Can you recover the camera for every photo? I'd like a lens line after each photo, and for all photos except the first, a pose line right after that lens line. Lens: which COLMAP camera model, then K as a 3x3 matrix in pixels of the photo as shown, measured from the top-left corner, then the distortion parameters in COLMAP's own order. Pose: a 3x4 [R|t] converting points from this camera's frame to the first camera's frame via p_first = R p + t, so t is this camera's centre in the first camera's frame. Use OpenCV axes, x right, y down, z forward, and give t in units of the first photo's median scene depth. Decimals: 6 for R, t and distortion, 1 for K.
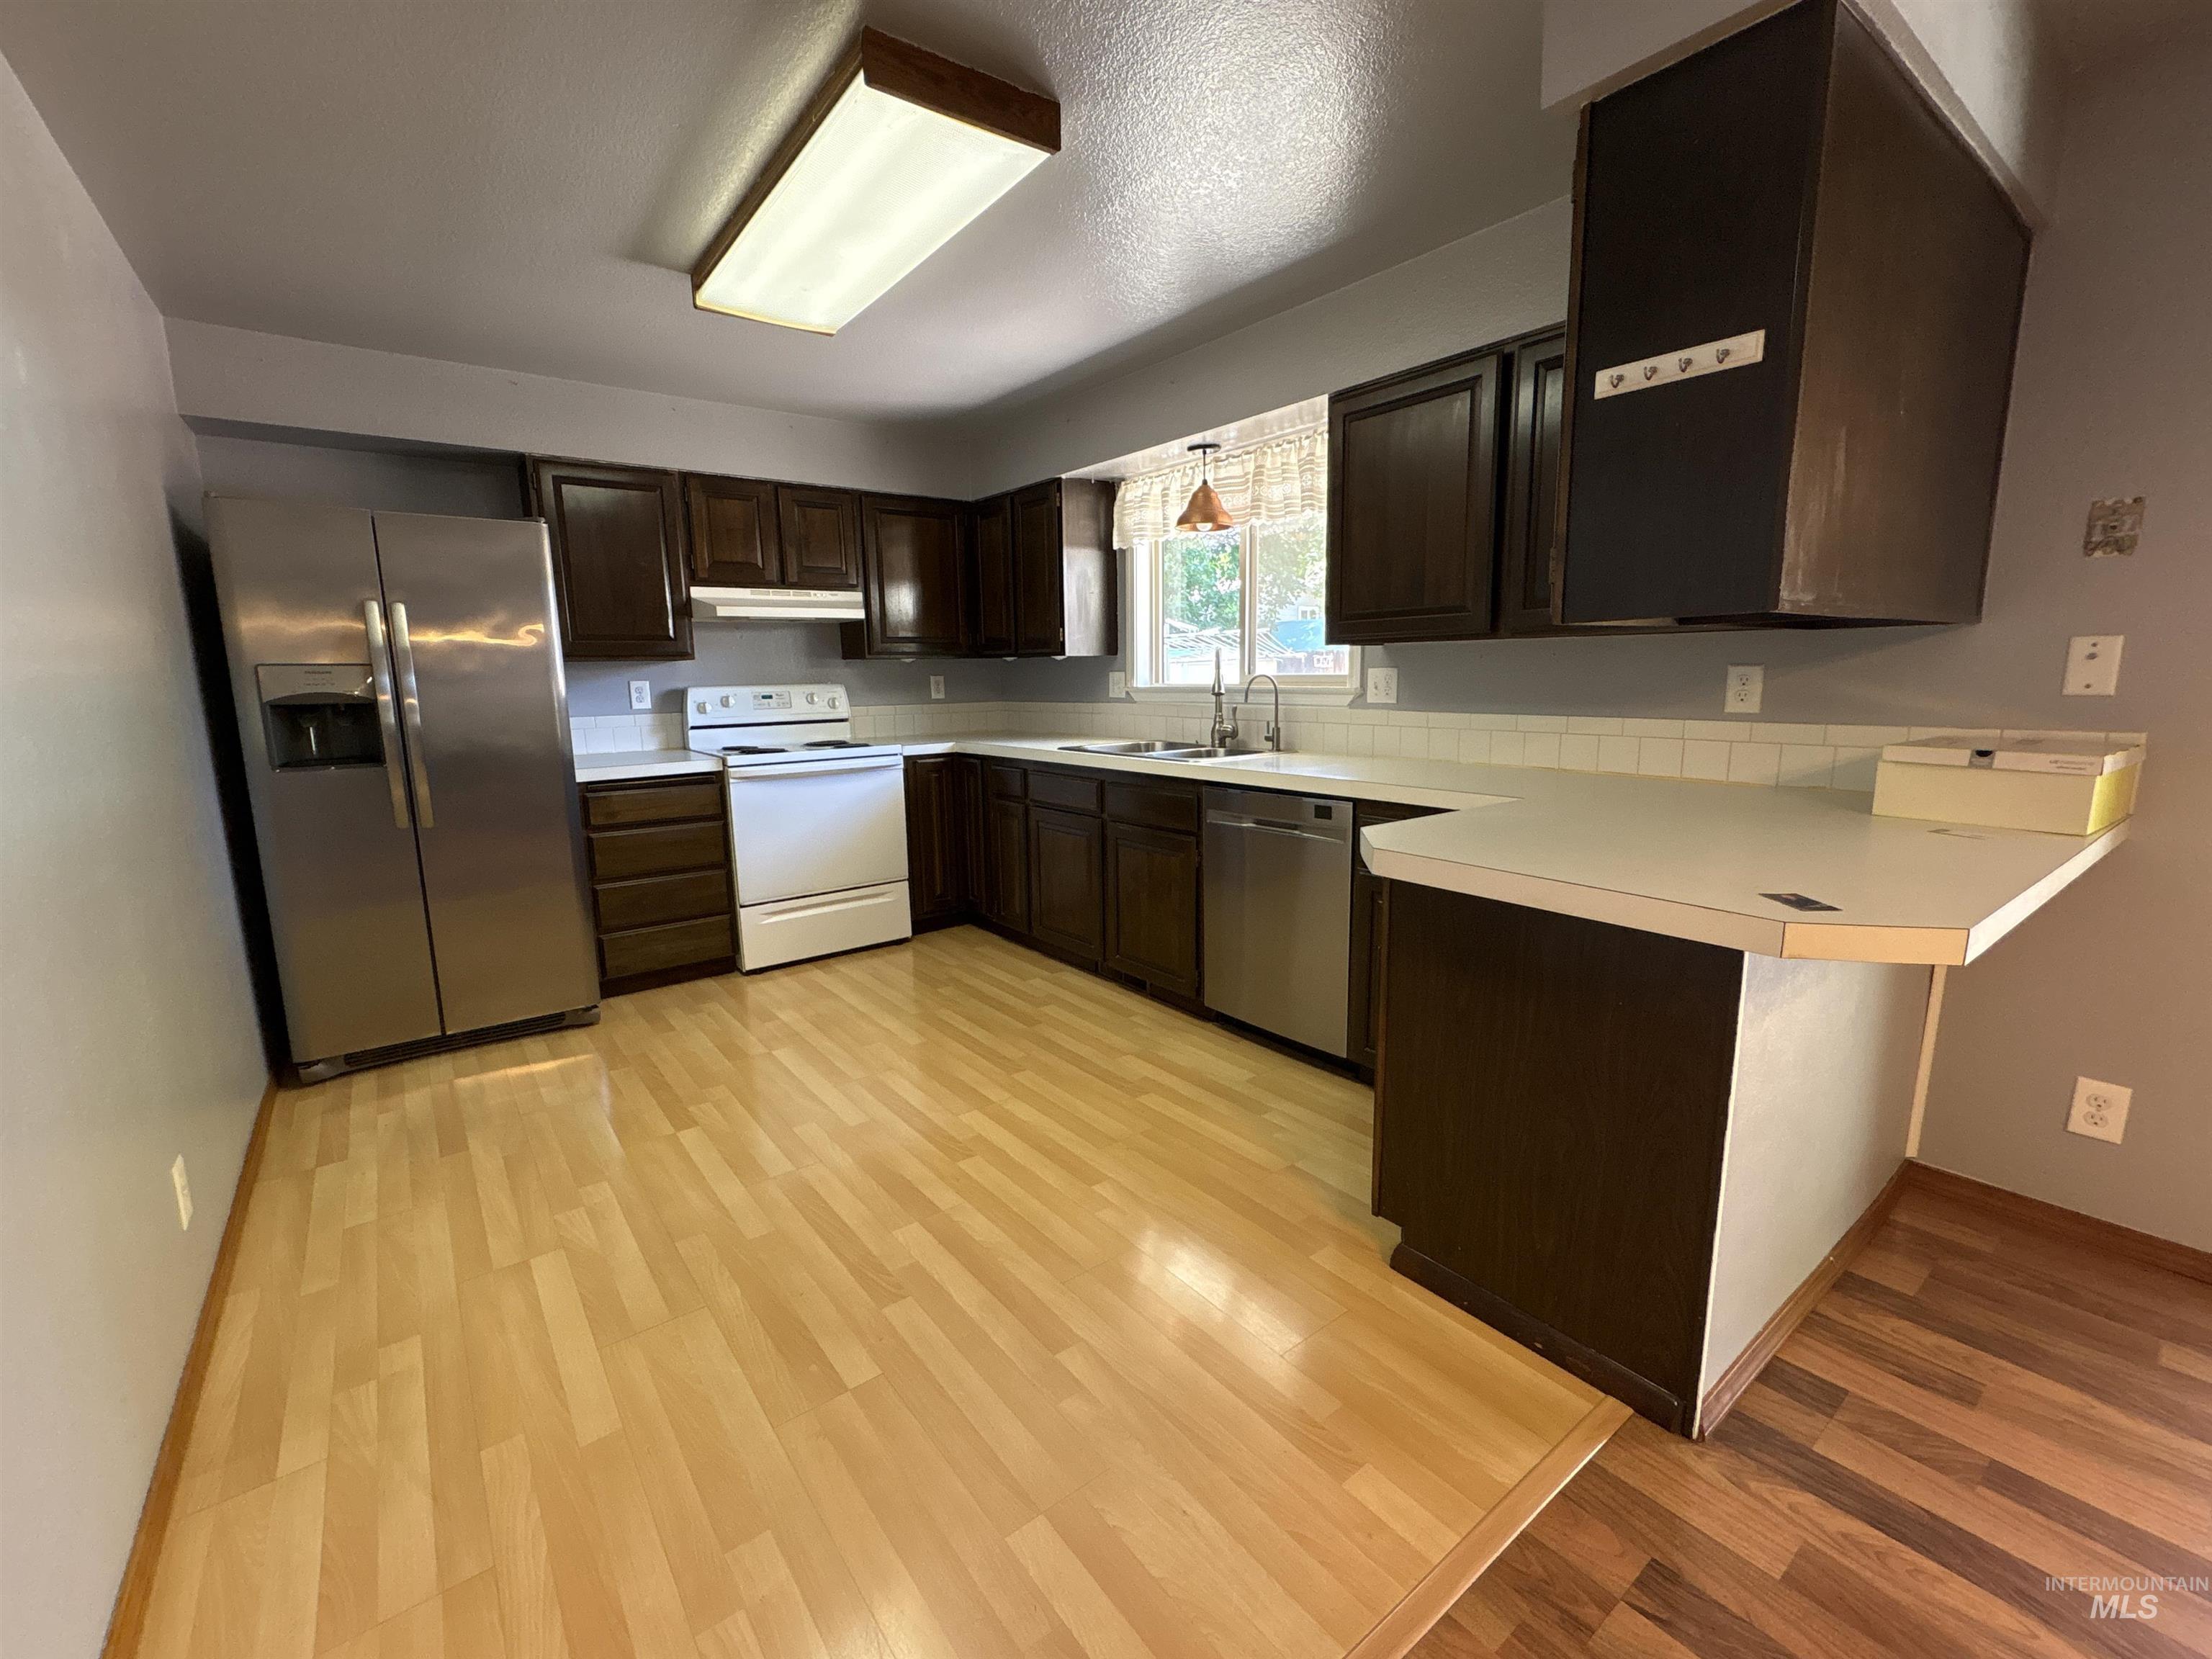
lens RADIAL K [[936.1, 0, 1111.8], [0, 936.1, 827.0], [0, 0, 1]] dist [-0.000061, 0.000089]
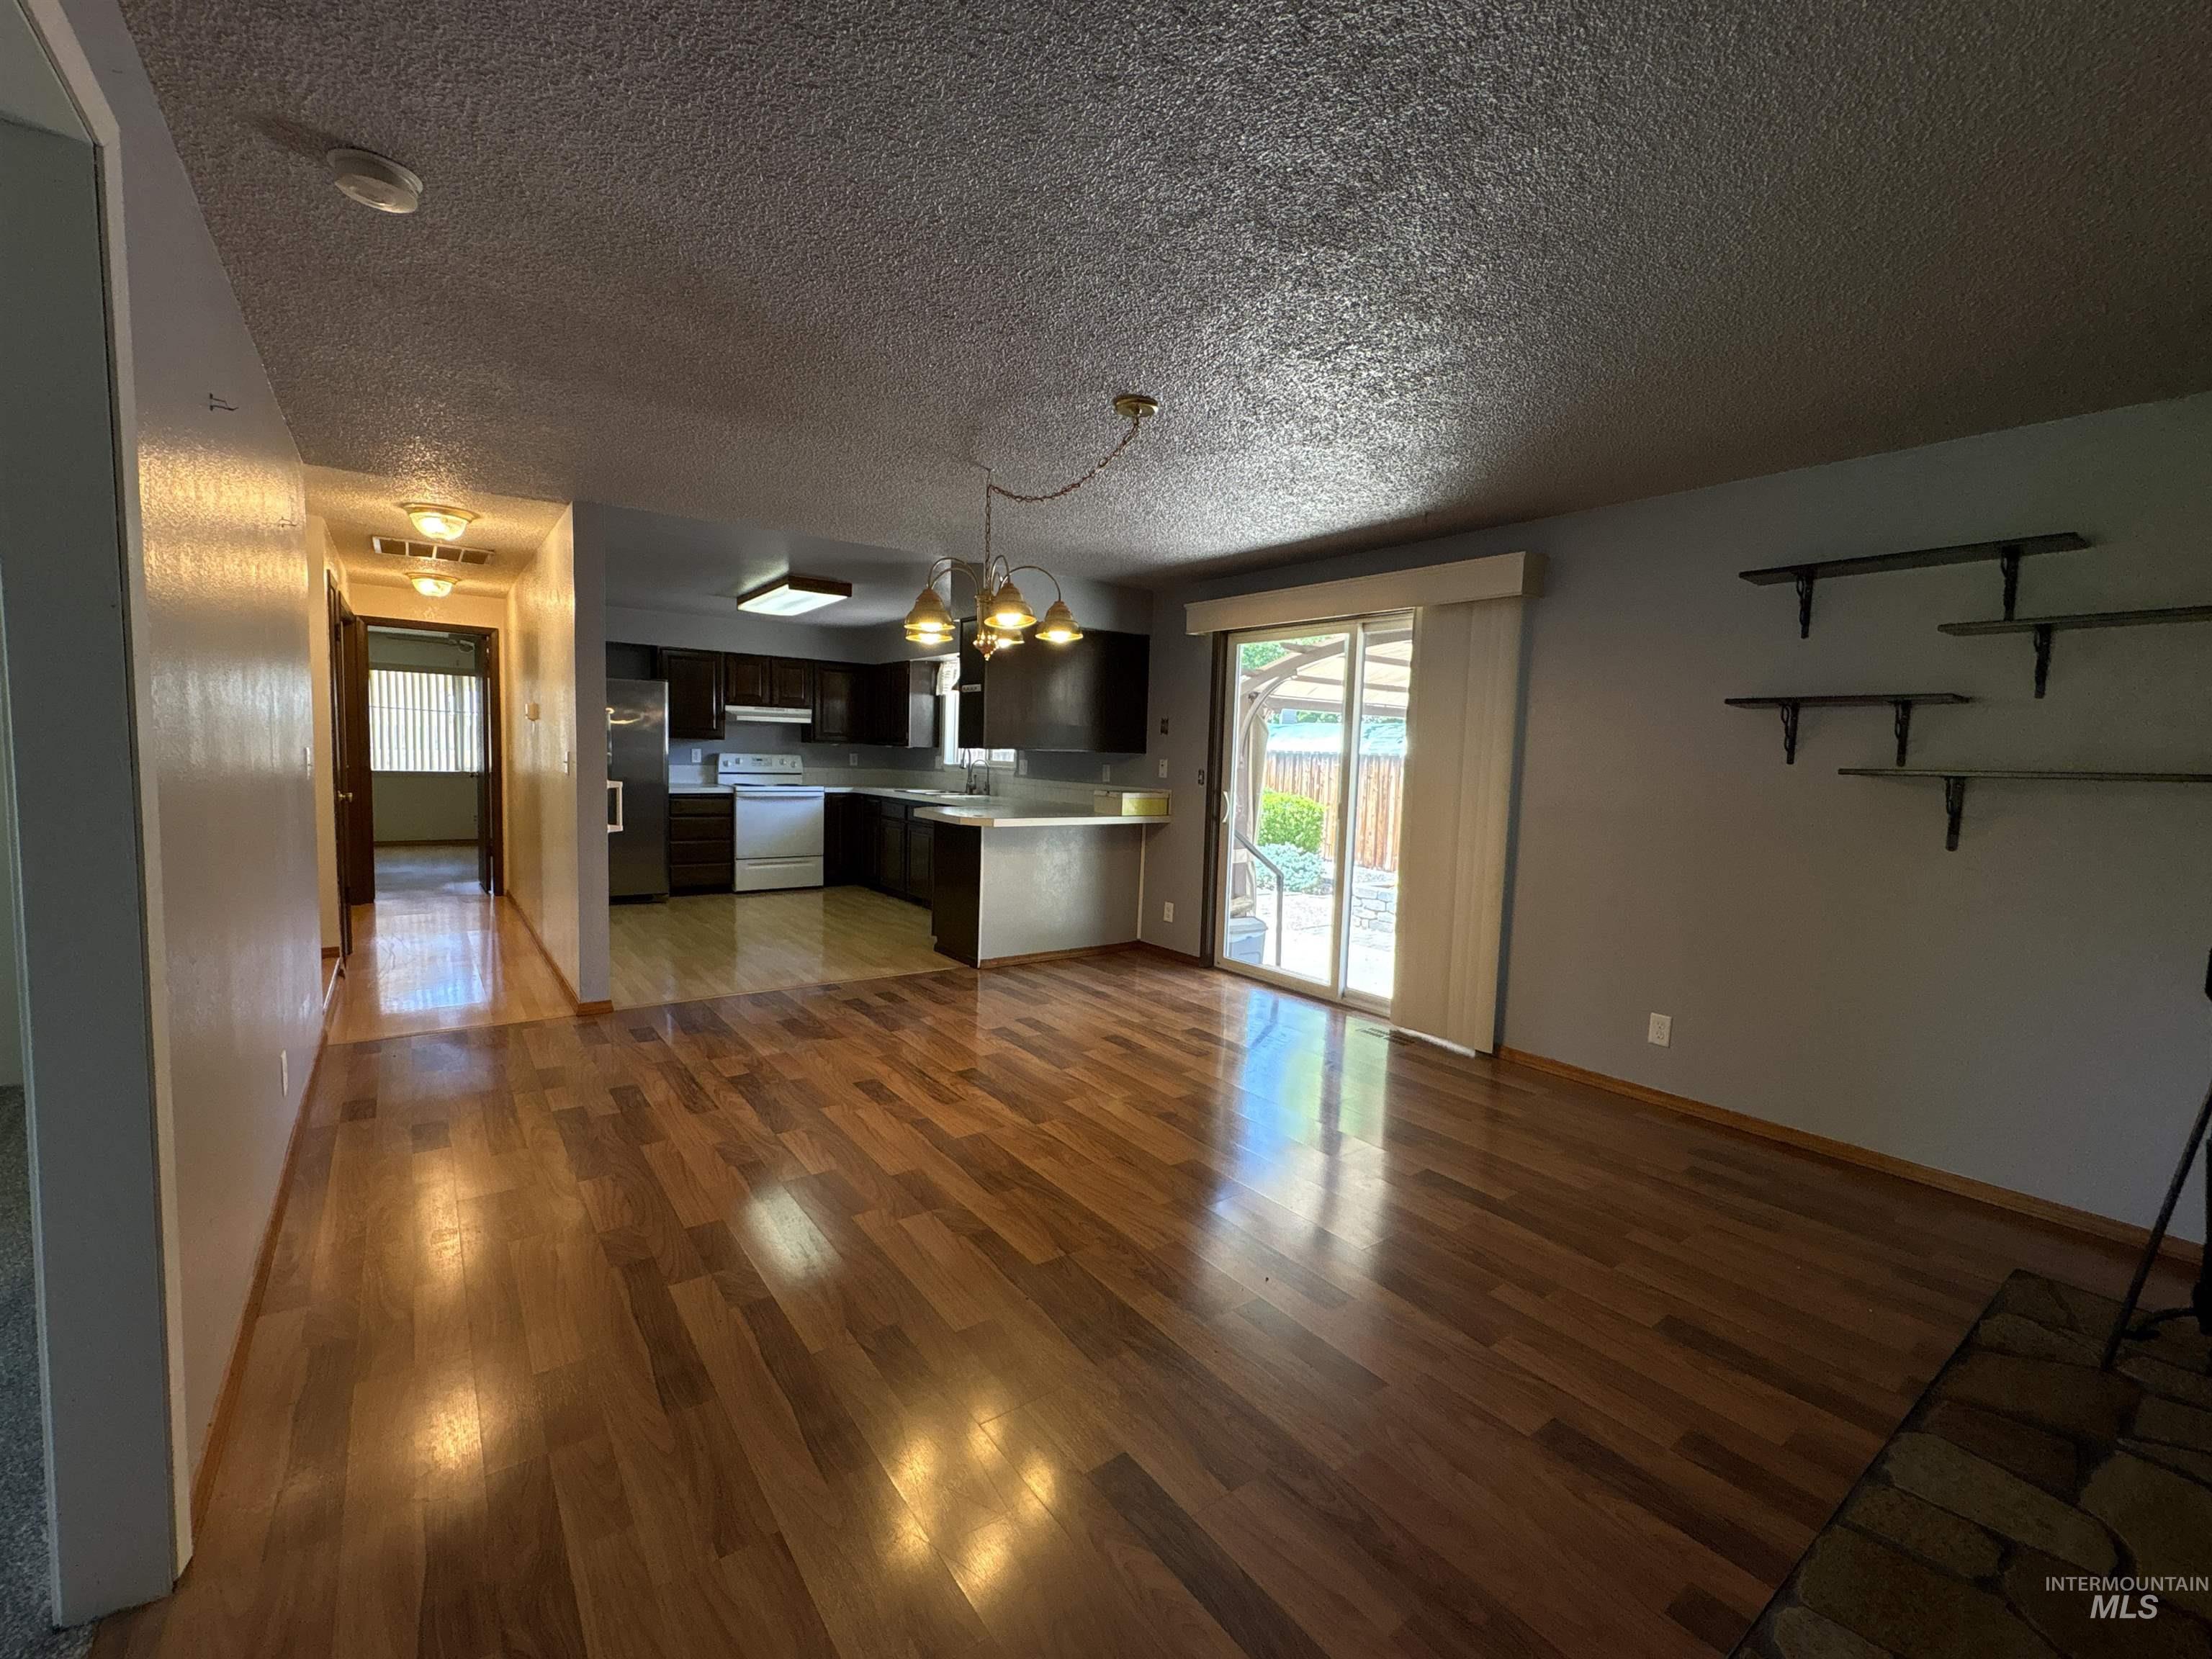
lens RADIAL K [[936.1, 0, 1107.5], [0, 936.1, 825.8], [0, 0, 1]] dist [-0.000061, 0.000089]
pose [[0.998707, 0.048542, -0.015110, 0.432401], [-0.049683, 0.994922, -0.087533, 0.145660], [0.010784, 0.088171, 0.996047, -1.017861]]
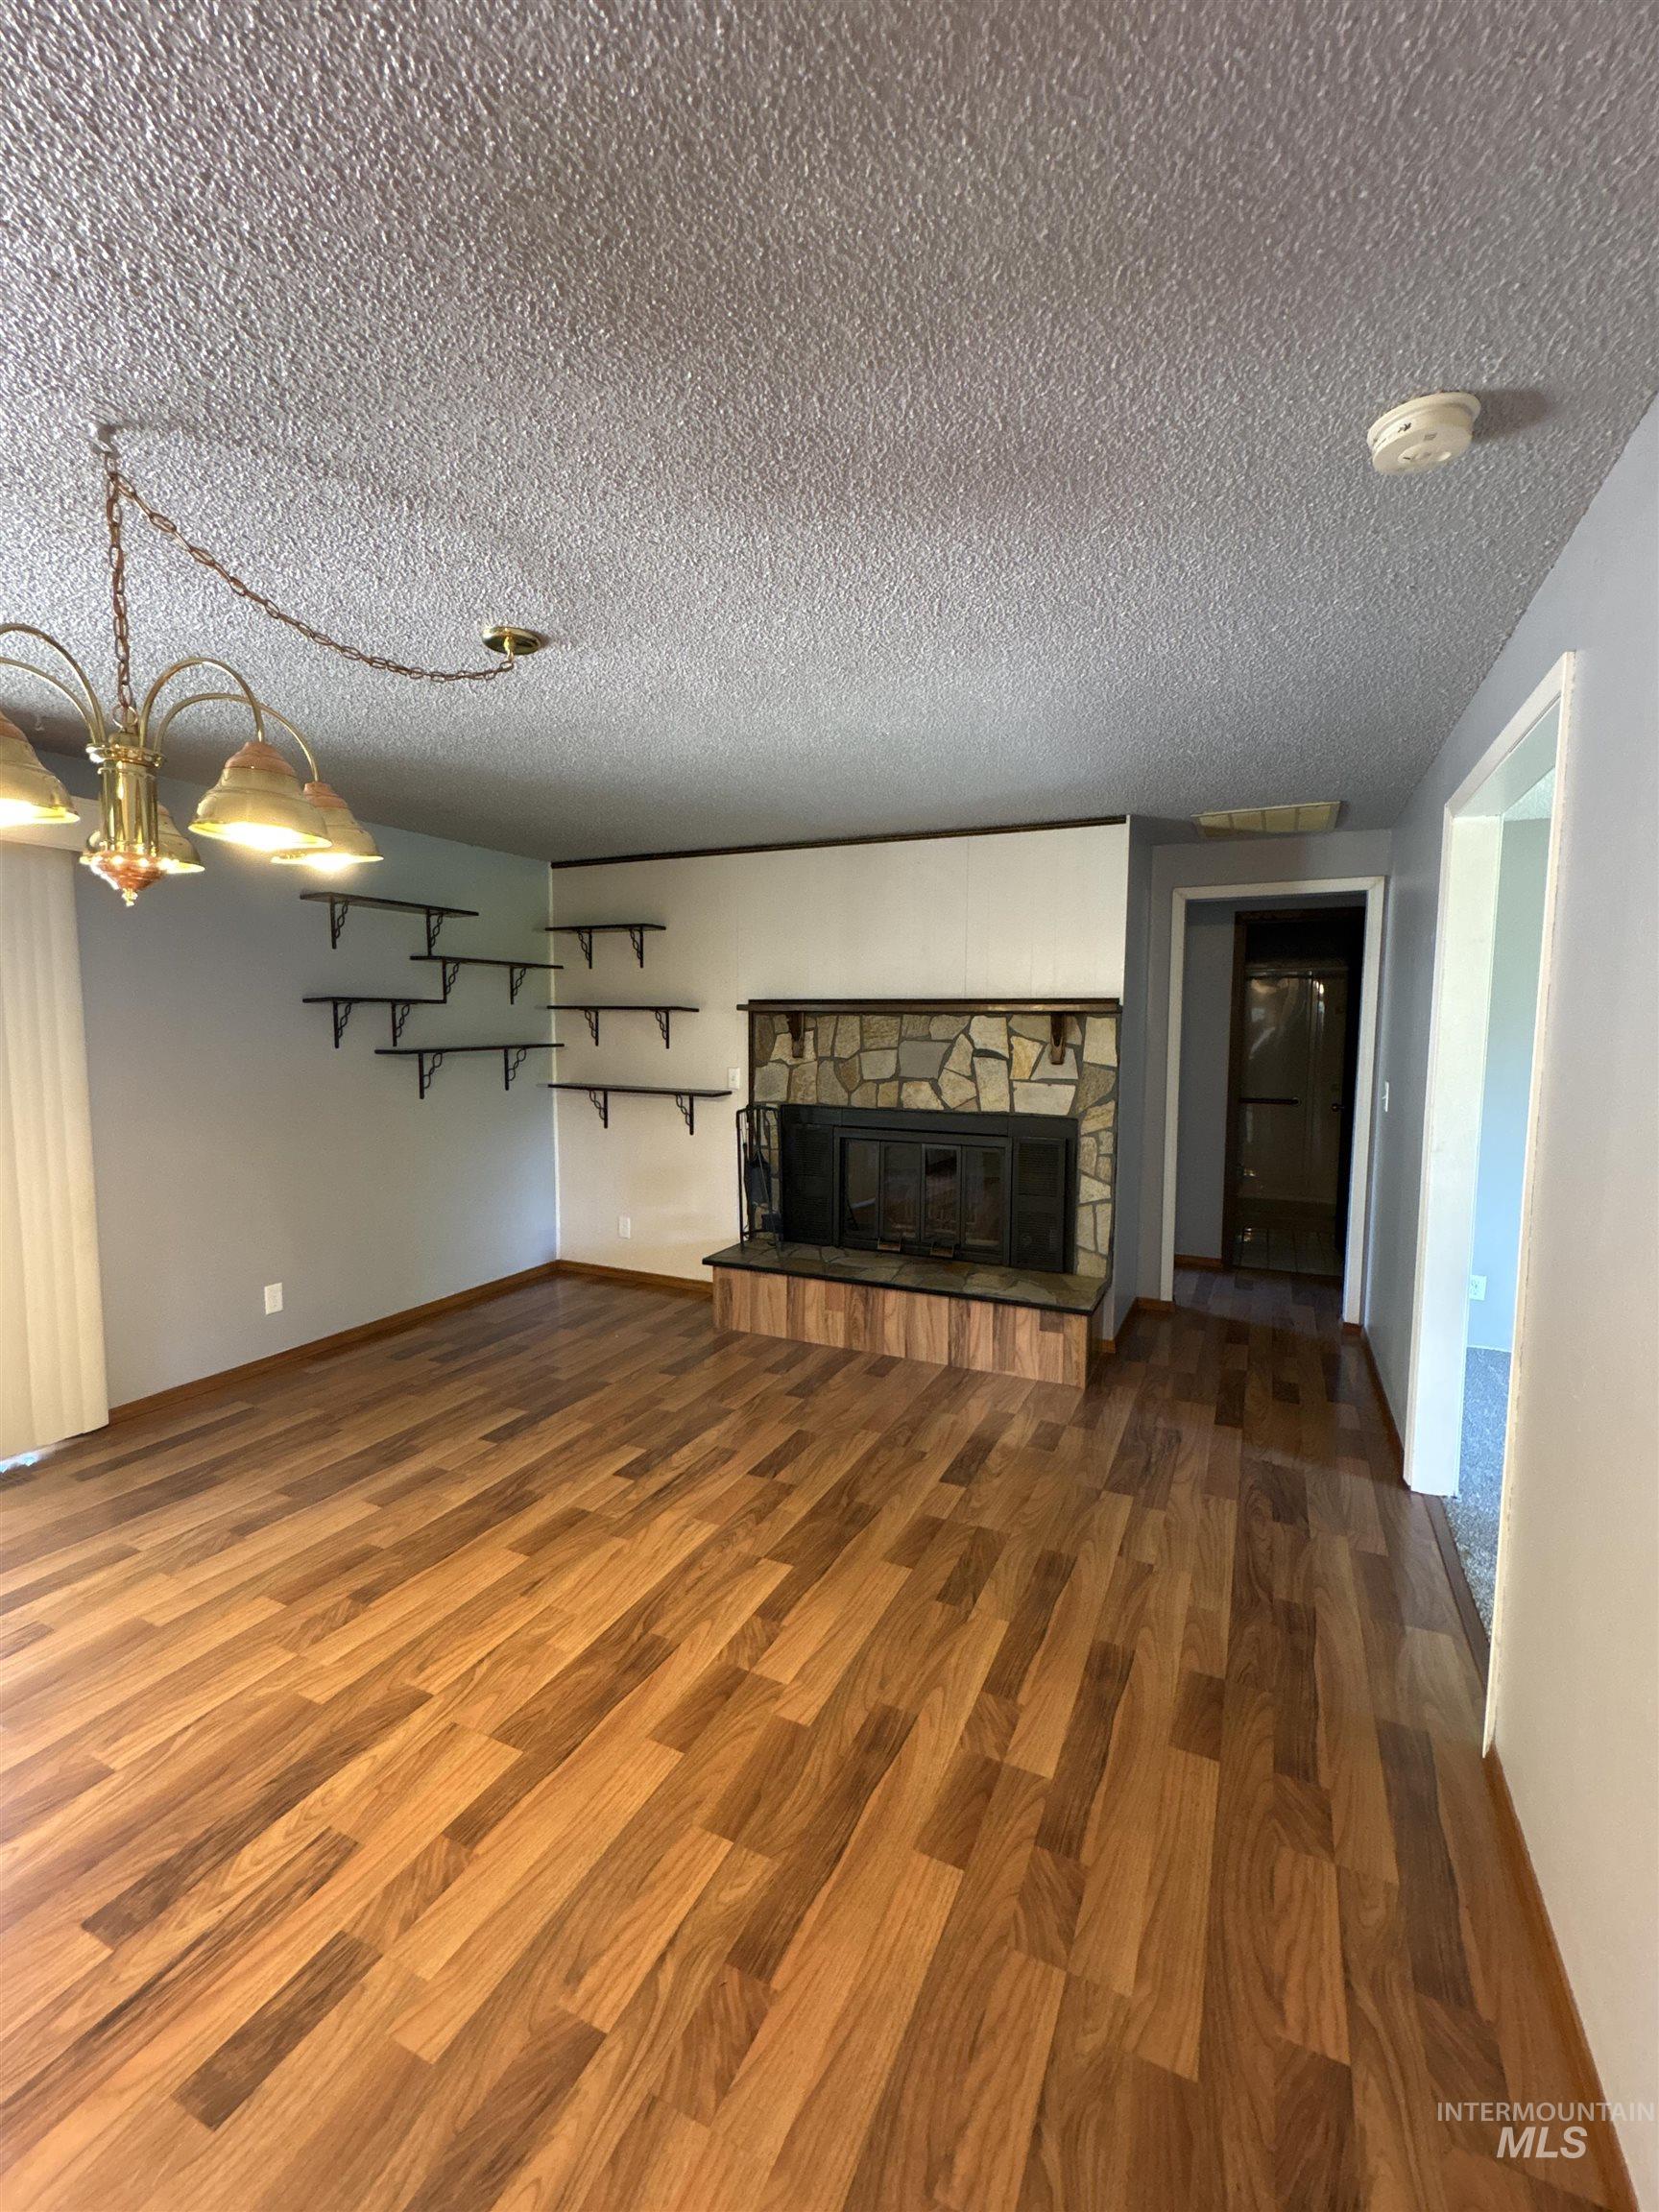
lens RADIAL K [[936.1, 0, 828.5], [0, 936.1, 1108.4], [0, 0, 1]] dist [-0.000061, 0.000089]
pose [[-0.455087, -0.068369, 0.887818, -0.156136], [0.148344, 0.977293, 0.151299, -0.019951], [-0.878003, 0.200557, -0.434612, -0.213736]]
